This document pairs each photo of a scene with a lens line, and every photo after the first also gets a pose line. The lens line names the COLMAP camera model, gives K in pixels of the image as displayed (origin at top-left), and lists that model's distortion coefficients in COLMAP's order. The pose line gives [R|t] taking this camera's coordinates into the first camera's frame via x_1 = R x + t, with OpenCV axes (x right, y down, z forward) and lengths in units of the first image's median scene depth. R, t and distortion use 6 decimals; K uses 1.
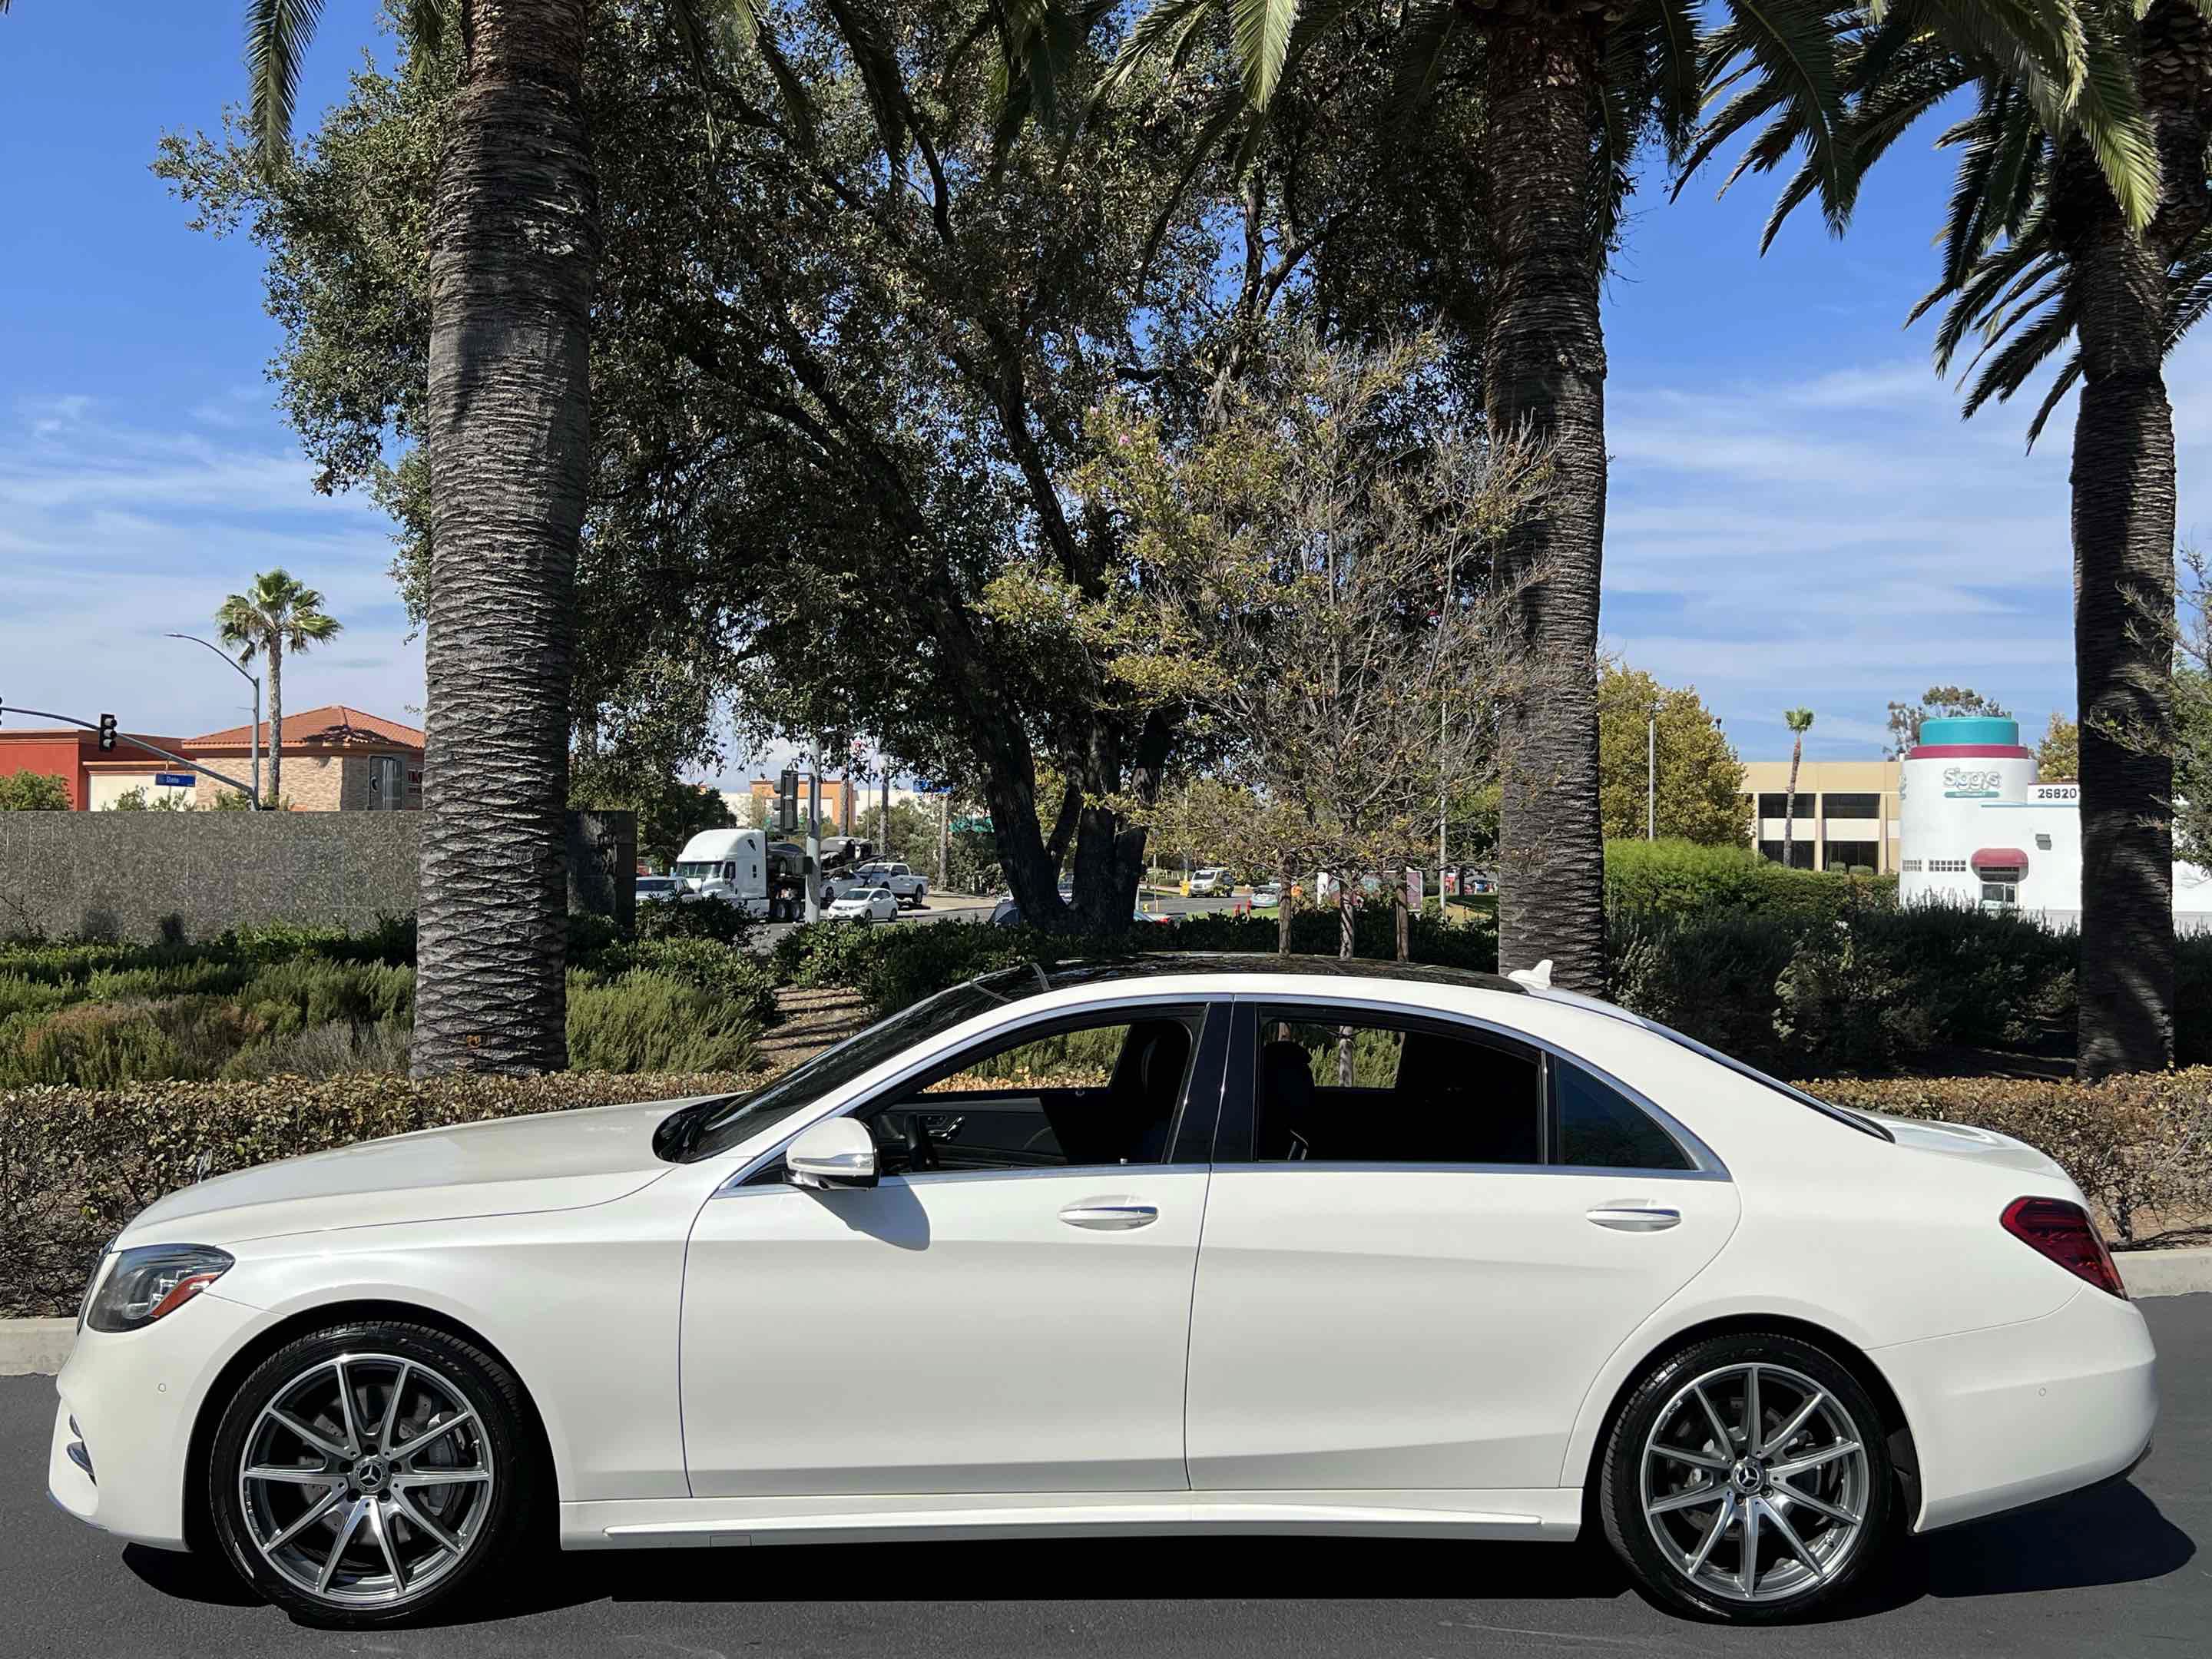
lens RADIAL K [[2029.0, 0, 1092.4], [0, 2029.0, 822.8], [0, 0, 1]] dist [0.011524, 0.000000]
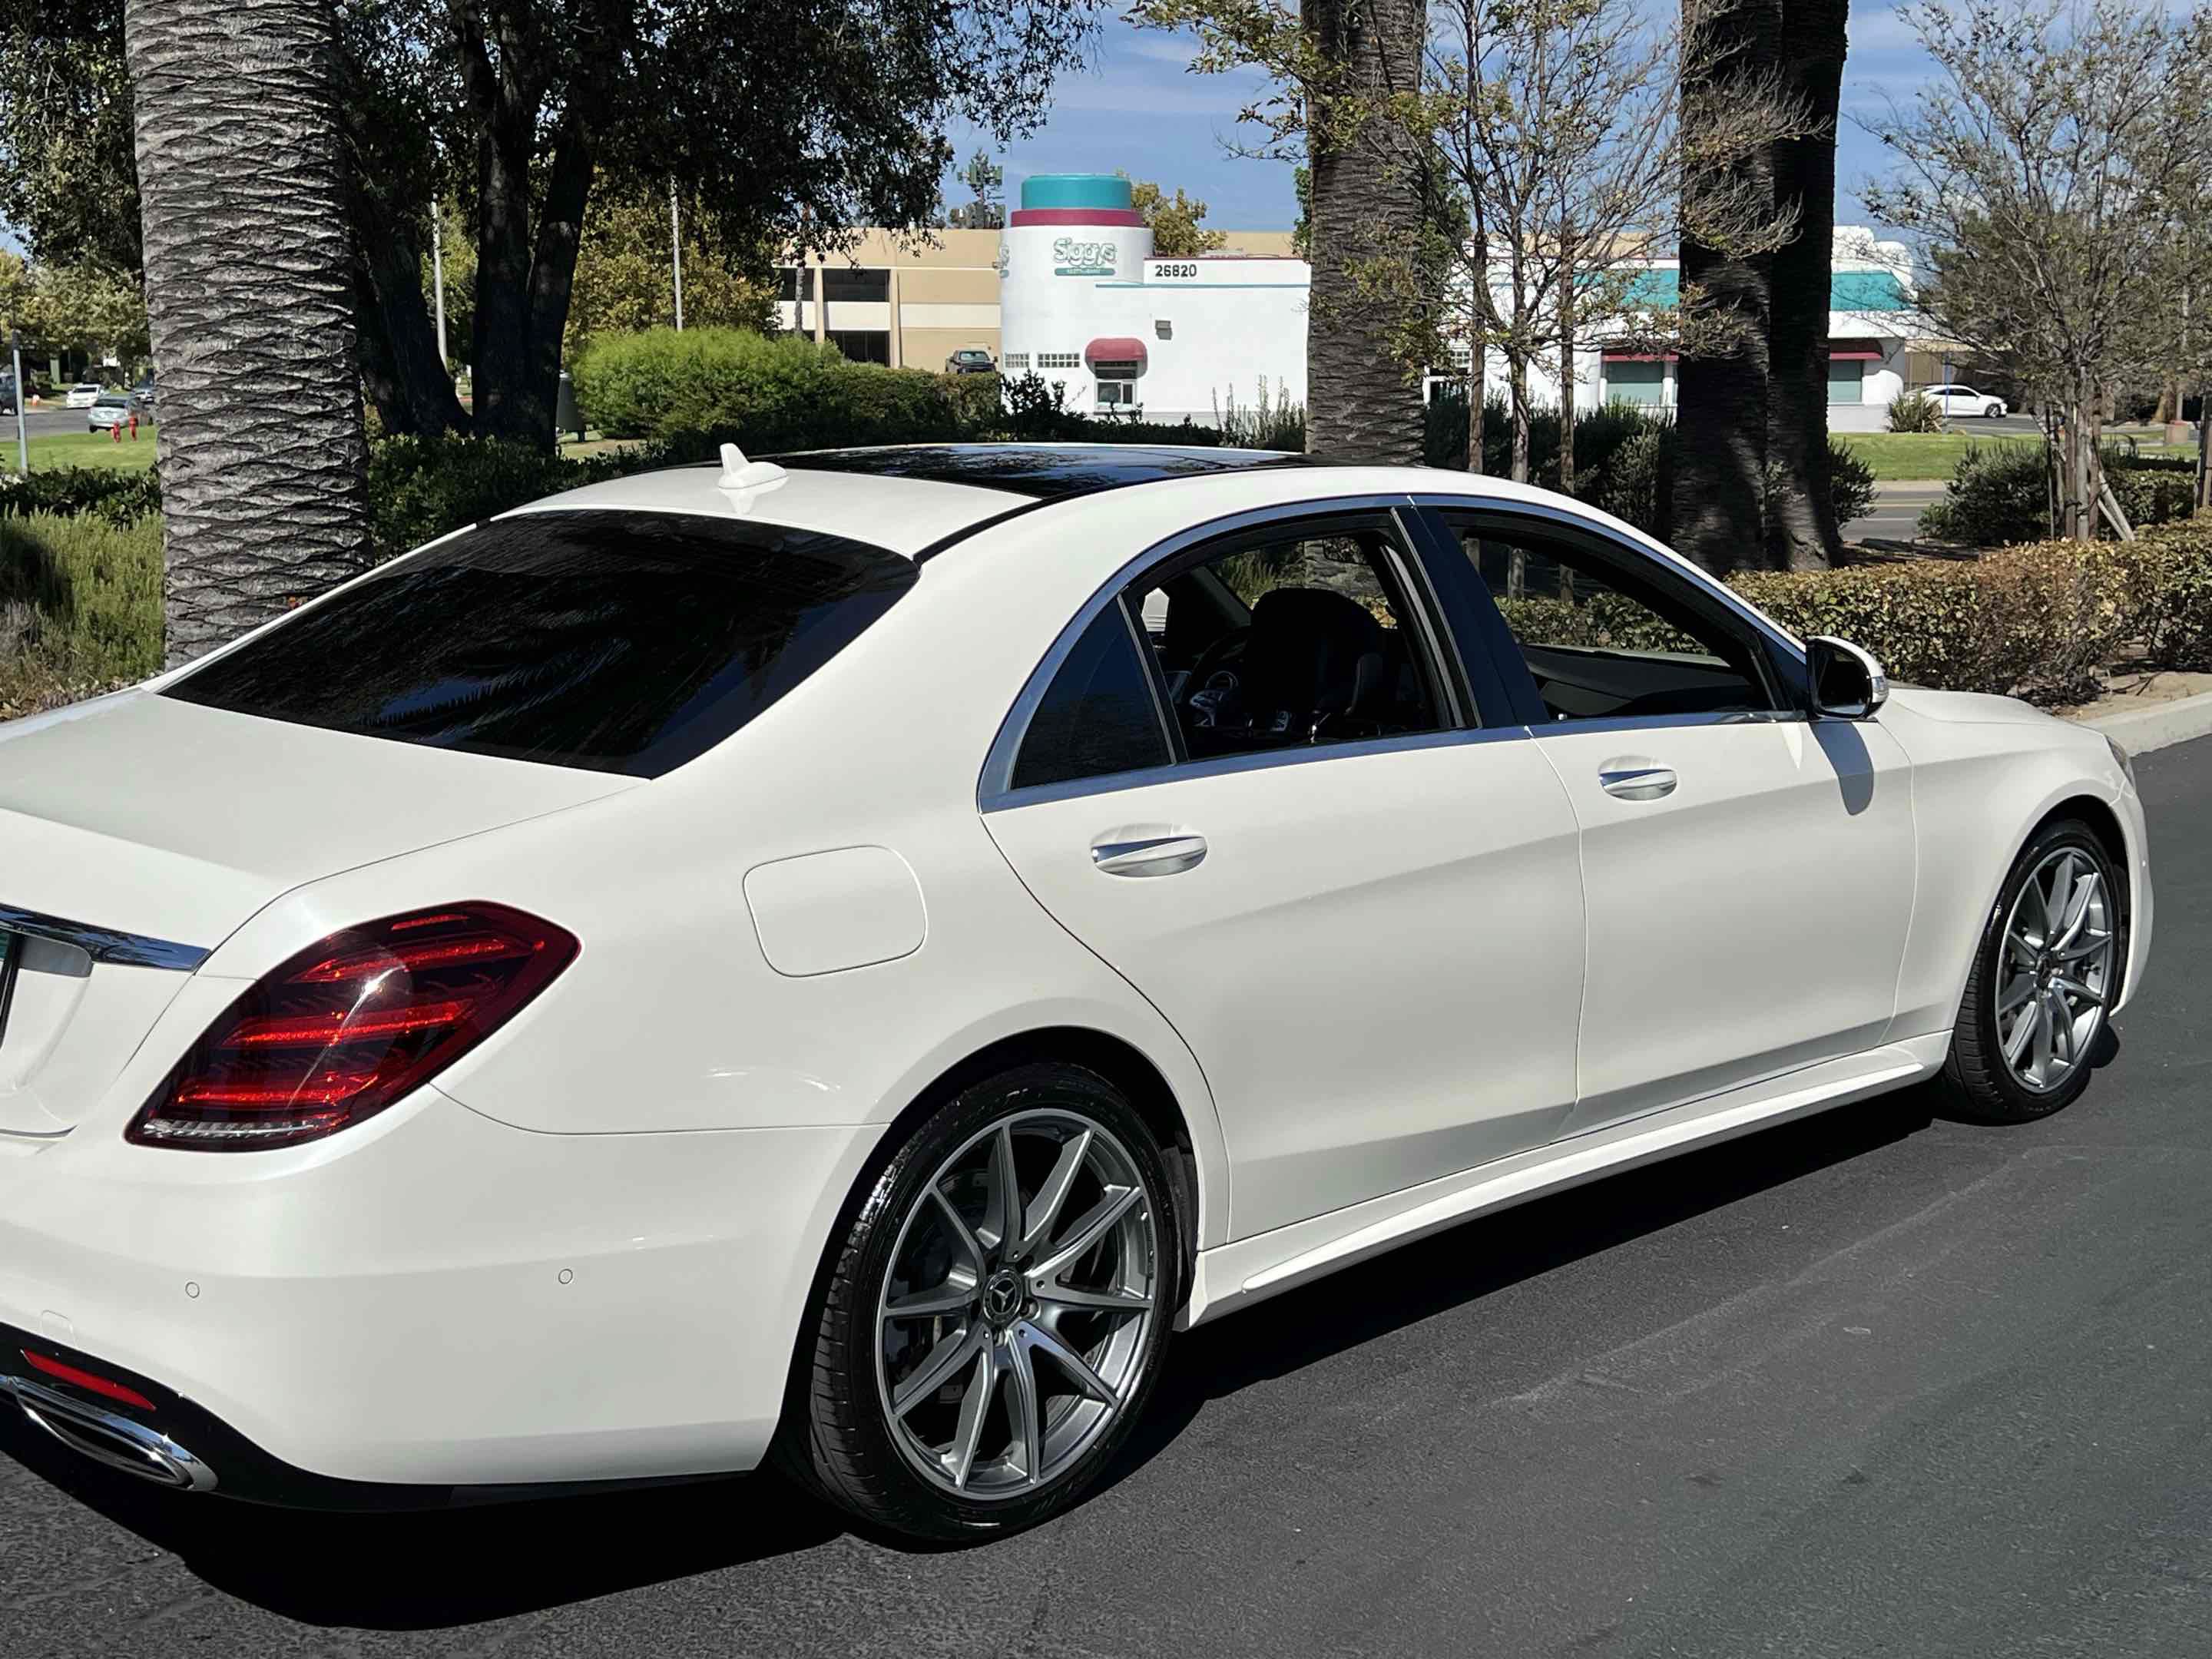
lens RADIAL K [[2686.0, 0, 1112.3], [0, 2686.0, 840.2], [0, 0, 1]] dist [0.058190, 0.000000]
pose [[0.893850, -0.087558, 0.439734, -0.468035], [0.000594, 0.980977, 0.194122, 0.002541], [-0.448366, -0.173255, 0.876898, 0.005628]]
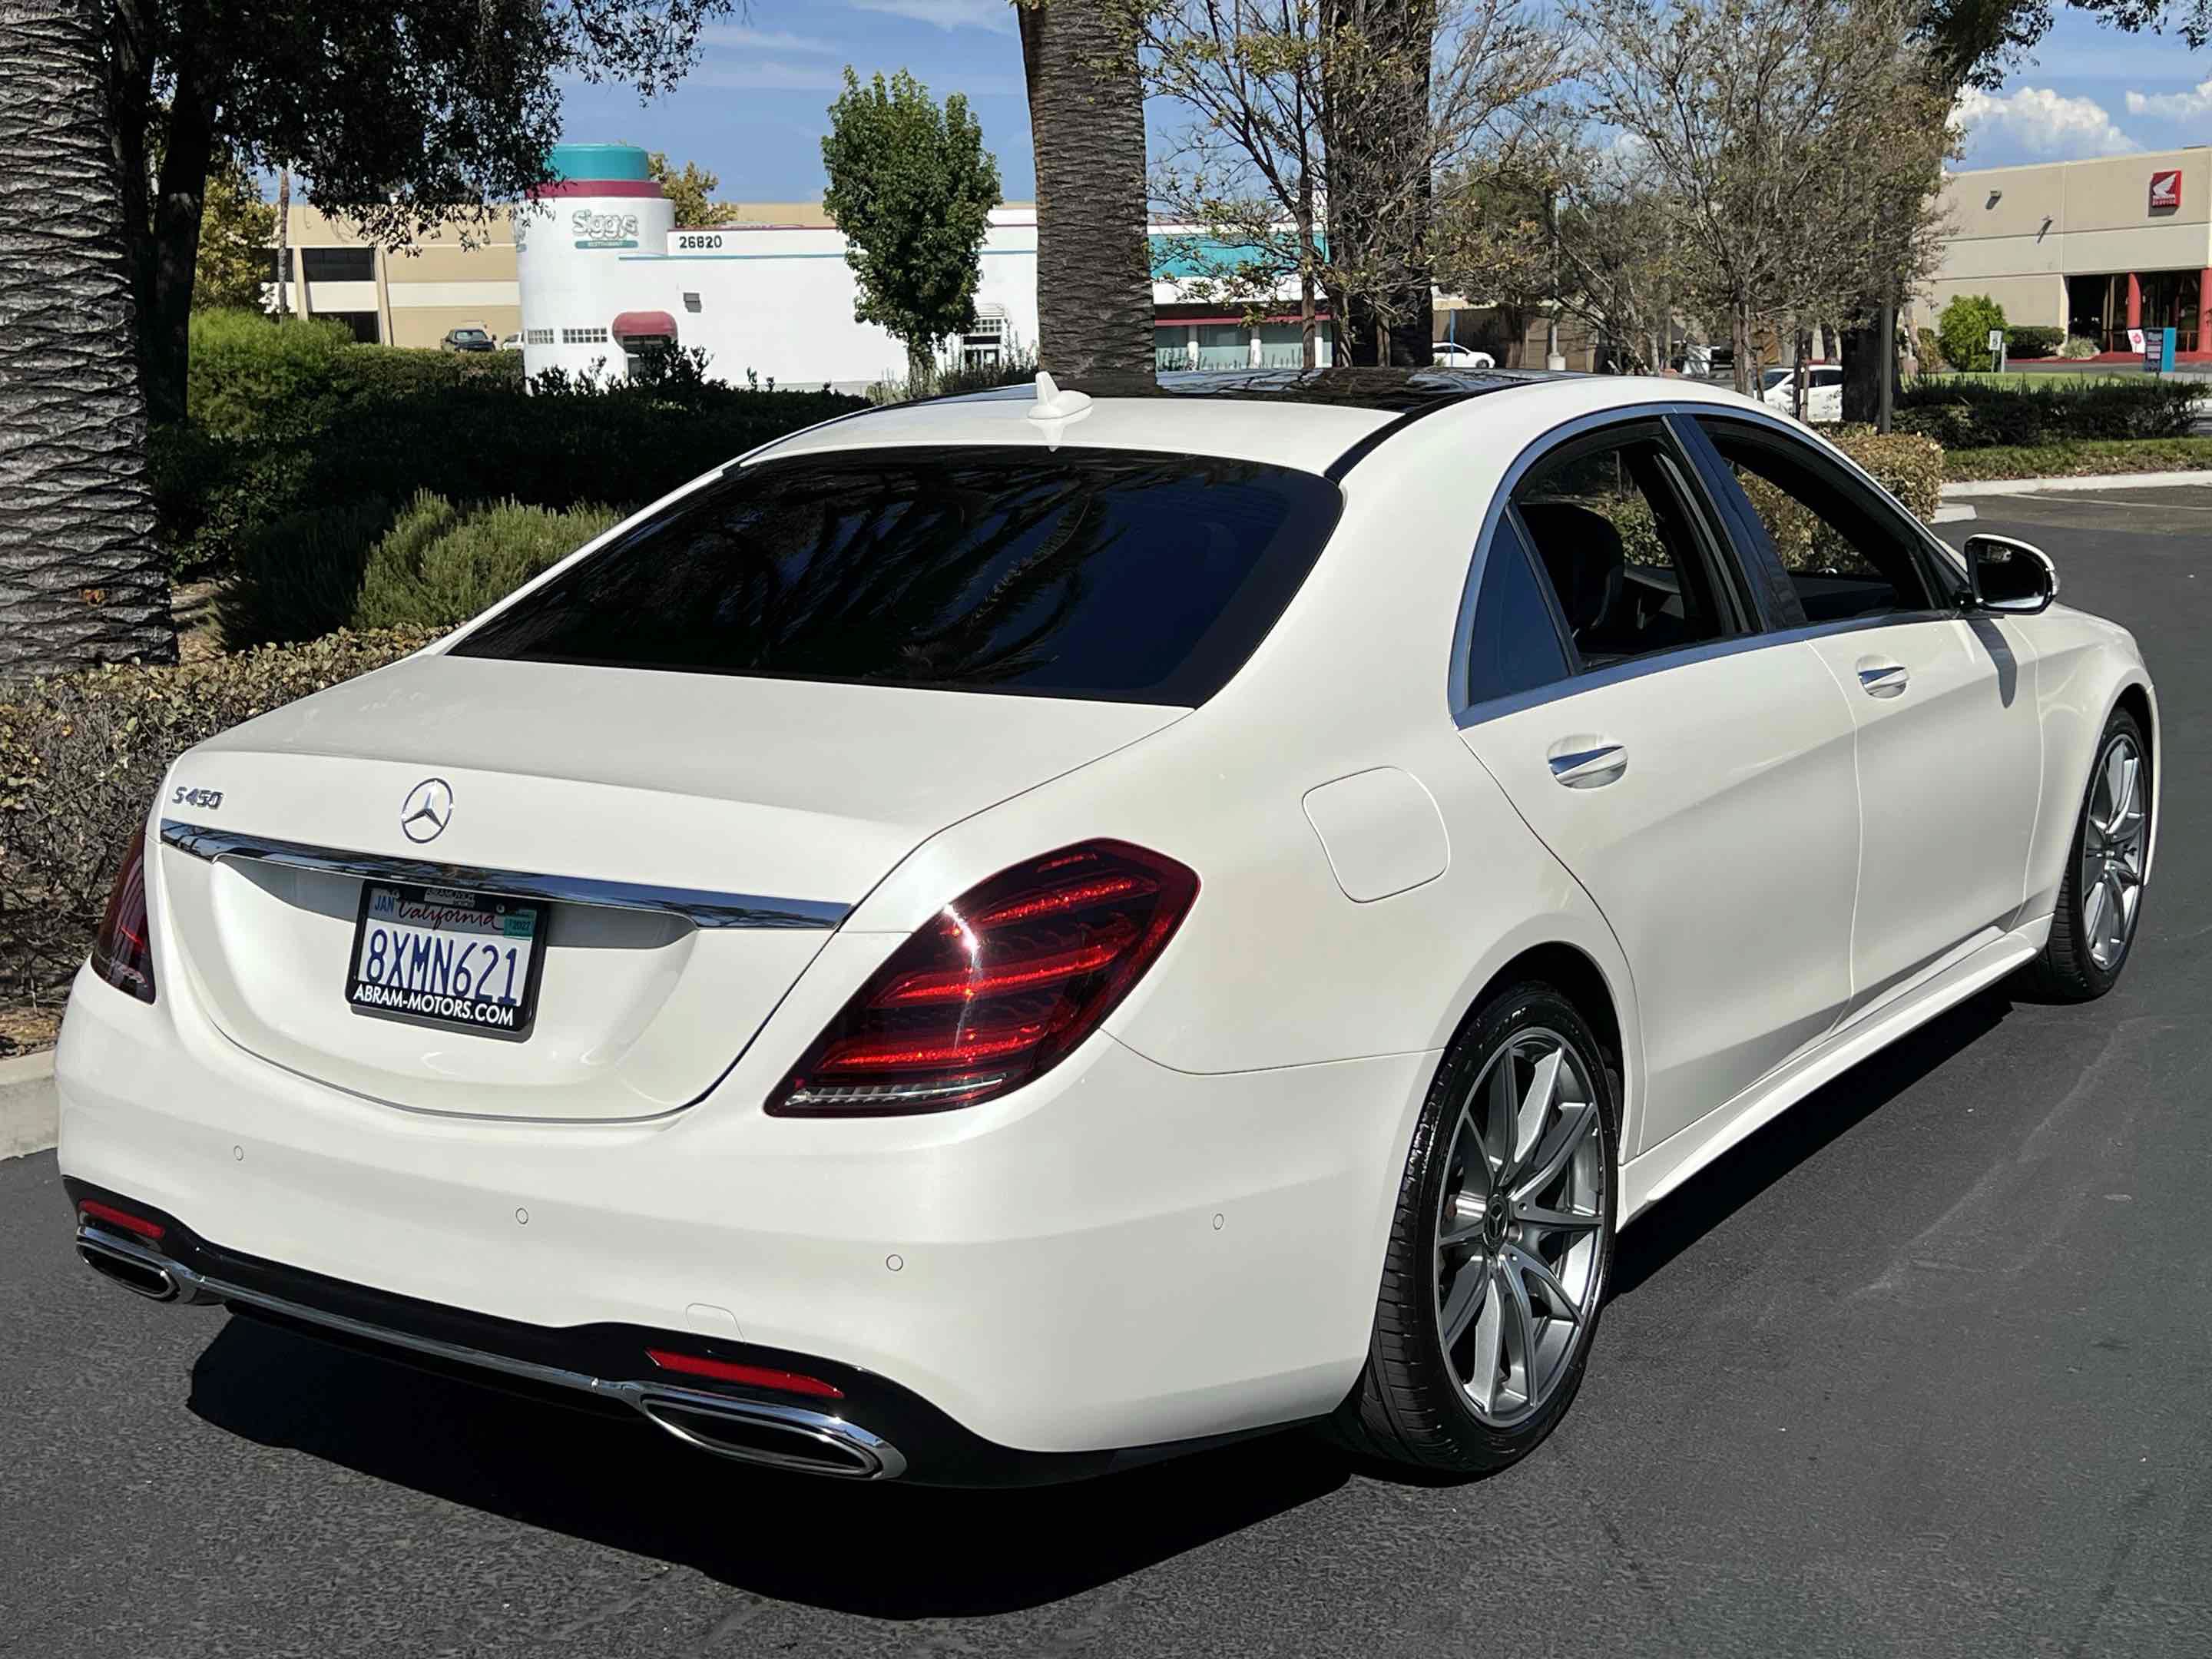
lens RADIAL K [[2686.0, 0, 1107.8], [0, 2686.0, 826.6], [0, 0, 1]] dist [0.058190, 0.000000]
pose [[0.797391, -0.140588, 0.586858, -0.568043], [0.024185, 0.979148, 0.201704, 0.008555], [-0.602978, -0.146644, 0.784164, 0.076057]]
